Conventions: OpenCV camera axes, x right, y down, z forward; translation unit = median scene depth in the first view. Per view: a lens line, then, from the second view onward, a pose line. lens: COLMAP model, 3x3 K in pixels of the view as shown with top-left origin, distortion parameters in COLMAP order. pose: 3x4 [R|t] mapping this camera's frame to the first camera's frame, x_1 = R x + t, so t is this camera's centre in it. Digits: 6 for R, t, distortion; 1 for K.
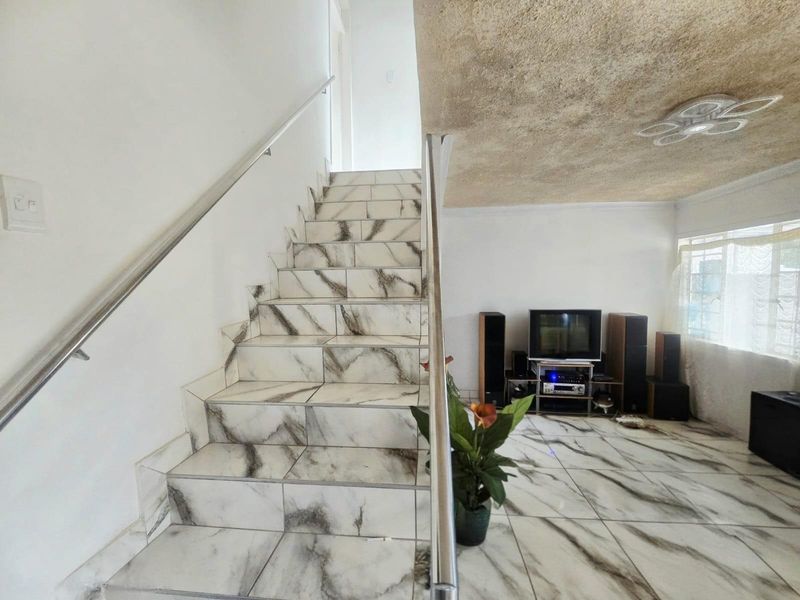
lens RADIAL K [[329.5, 0, 400.8], [0, 329.5, 301.3], [0, 0, 1]] dist [0.000337, 0.000127]
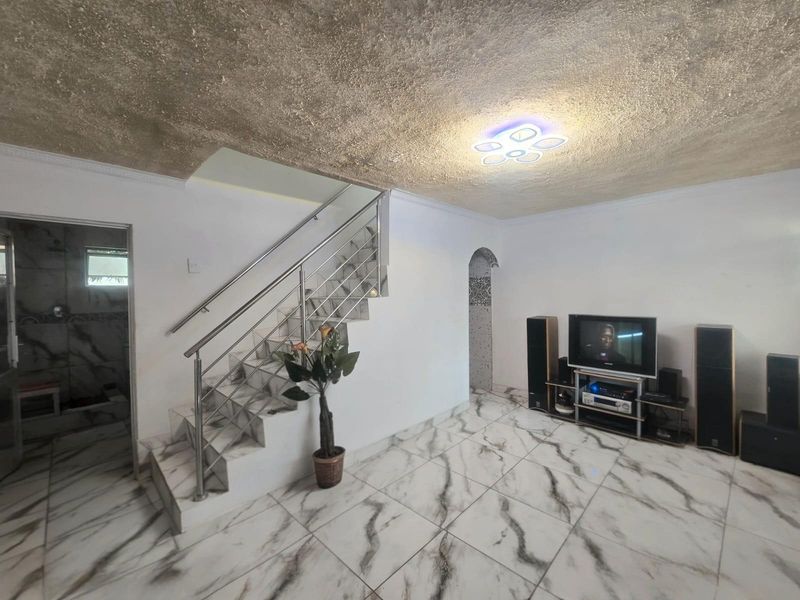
lens RADIAL K [[323.1, 0, 398.2], [0, 323.1, 295.8], [0, 0, 1]] dist [-0.000405, -0.000052]
pose [[0.771901, 0.005529, -0.635719, 1.091578], [-0.031555, 0.999063, -0.029626, 0.025860], [0.634959, 0.042928, 0.771352, -0.123597]]
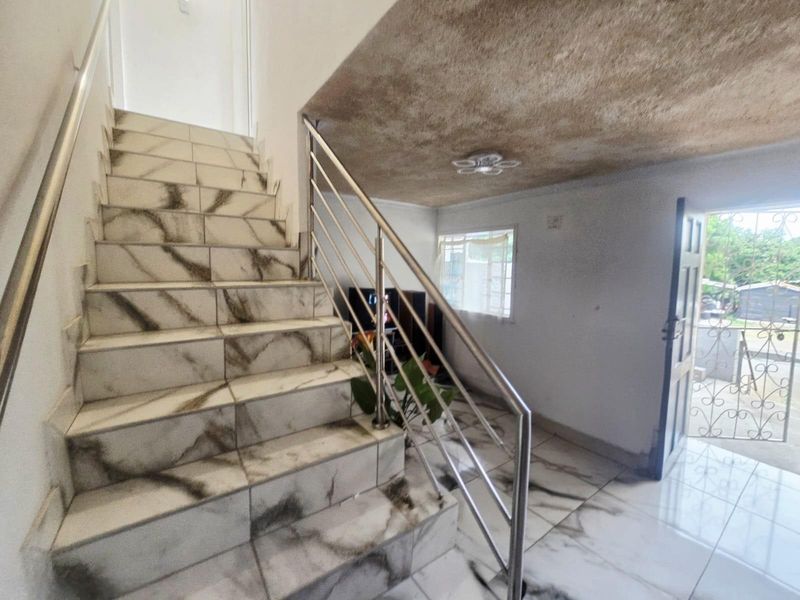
lens RADIAL K [[334.7, 0, 403.2], [0, 334.7, 296.7], [0, 0, 1]] dist [0.002000, 0.000216]
pose [[0.760772, -0.041511, 0.647691, -0.355261], [0.014710, 0.998799, 0.046736, -0.003496], [-0.648853, -0.026028, 0.760469, 0.027473]]
